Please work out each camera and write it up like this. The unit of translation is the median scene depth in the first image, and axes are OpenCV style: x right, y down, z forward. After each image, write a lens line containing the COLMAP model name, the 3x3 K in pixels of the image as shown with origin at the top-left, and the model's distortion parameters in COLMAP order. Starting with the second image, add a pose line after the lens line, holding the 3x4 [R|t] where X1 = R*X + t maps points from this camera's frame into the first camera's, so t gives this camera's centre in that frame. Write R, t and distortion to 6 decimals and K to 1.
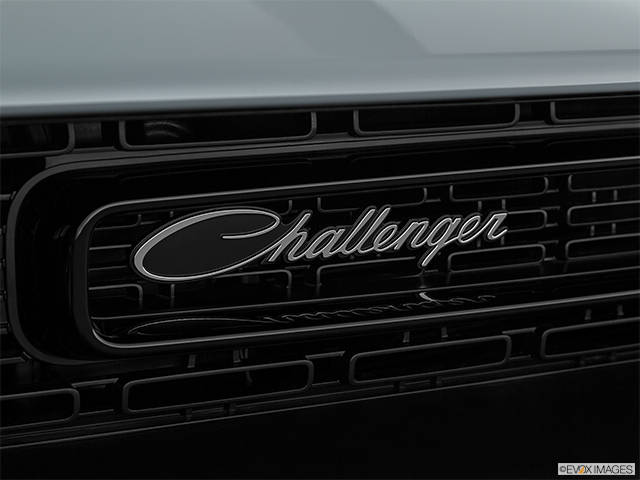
lens RADIAL K [[1331.2, 0, 319.5], [0, 1331.2, 235.8], [0, 0, 1]] dist [-0.166200, 0.000000]
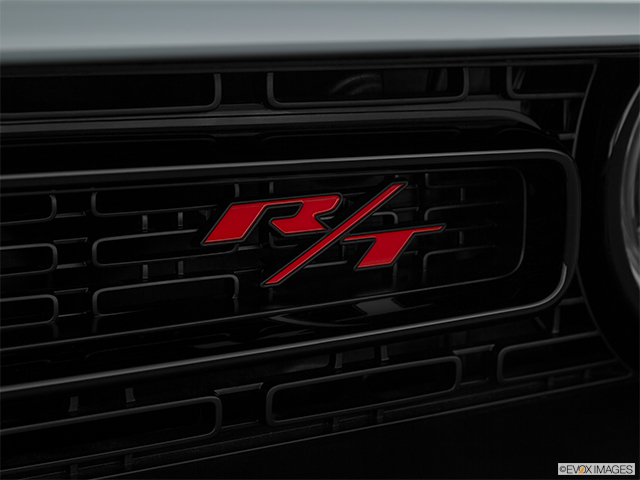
lens RADIAL K [[2258.2, 0, 320.1], [0, 2258.2, 240.2], [0, 0, 1]] dist [-0.344922, 0.000000]
pose [[0.892737, 0.003612, 0.450563, -0.547513], [0.013399, 0.999313, -0.034559, 0.049227], [-0.450378, 0.036889, 0.892076, -0.201060]]
